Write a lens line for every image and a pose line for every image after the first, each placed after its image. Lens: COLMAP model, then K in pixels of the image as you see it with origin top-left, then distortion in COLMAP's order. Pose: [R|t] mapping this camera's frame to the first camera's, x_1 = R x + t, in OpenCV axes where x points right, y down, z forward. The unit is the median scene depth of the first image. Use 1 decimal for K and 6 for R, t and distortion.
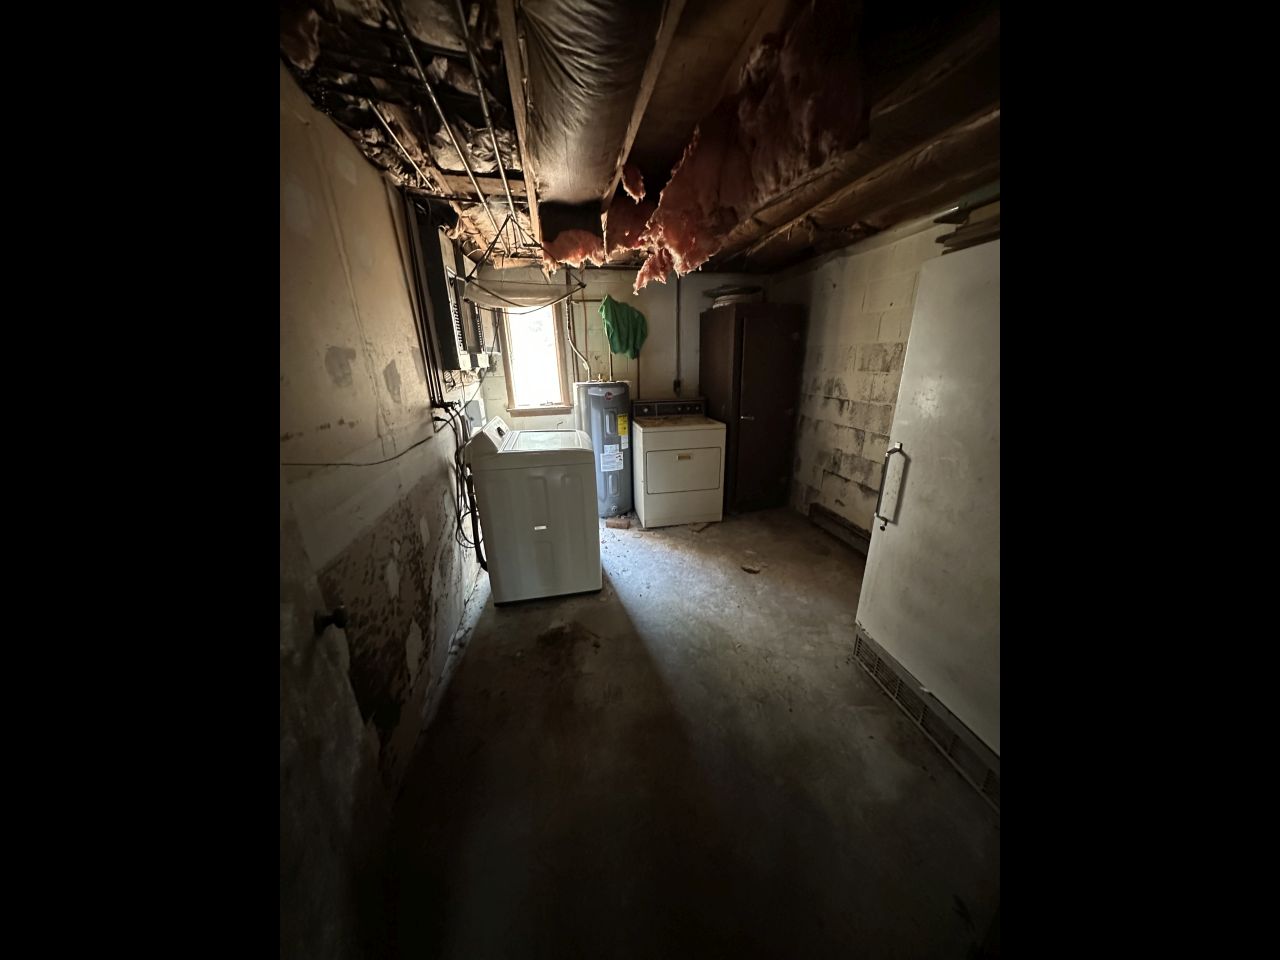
lens RADIAL K [[384.7, 0, 642.0], [0, 384.7, 482.6], [0, 0, 1]] dist [-0.000173, 0.000019]
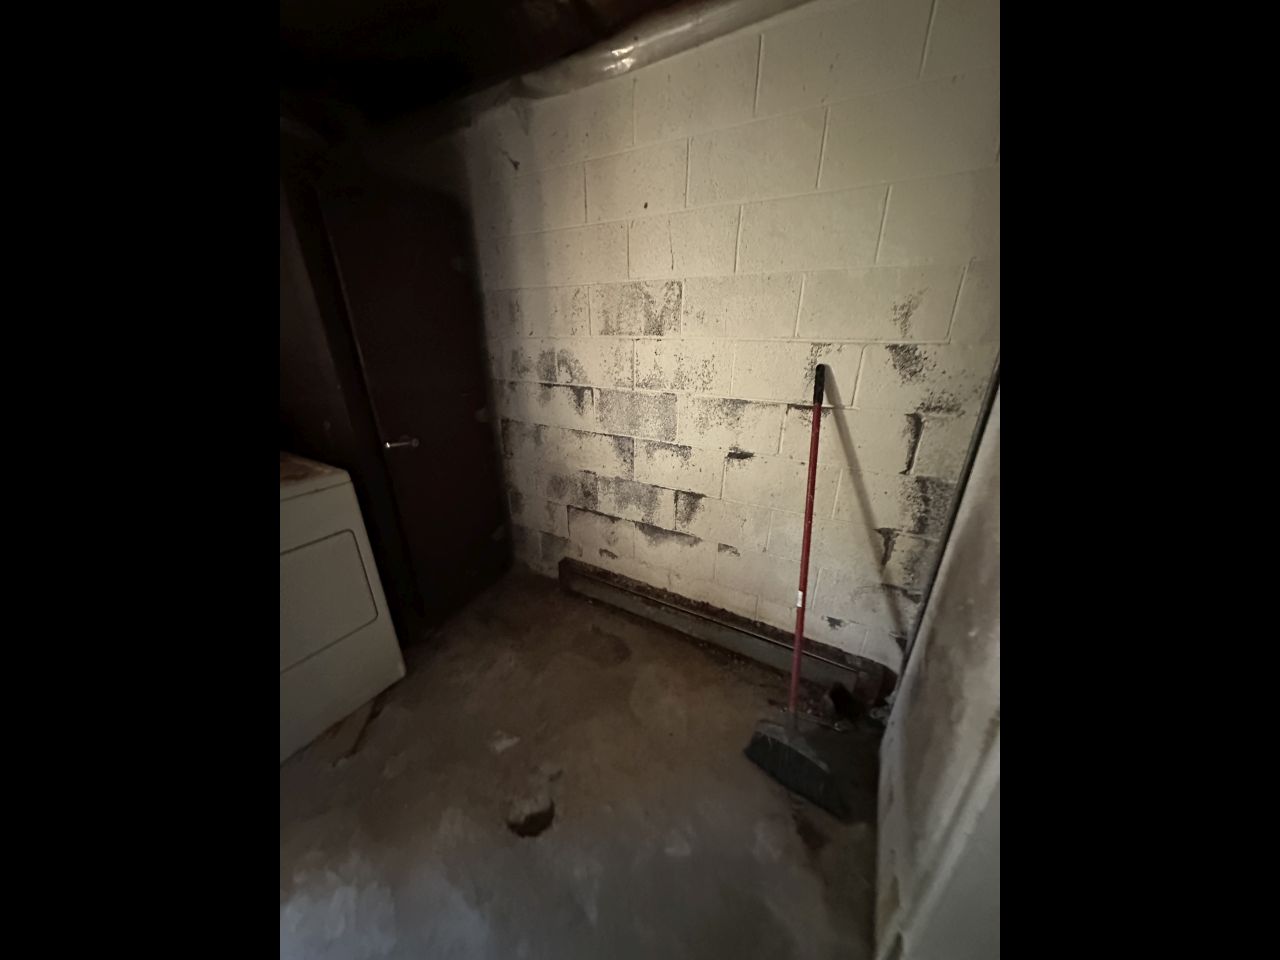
lens RADIAL K [[384.7, 0, 638.6], [0, 384.7, 480.5], [0, 0, 1]] dist [-0.000173, 0.000019]
pose [[0.651501, -0.248163, 0.716911, 0.136436], [0.217367, 0.966428, 0.137000, -0.140443], [-0.726841, 0.066577, 0.683571, 0.553890]]
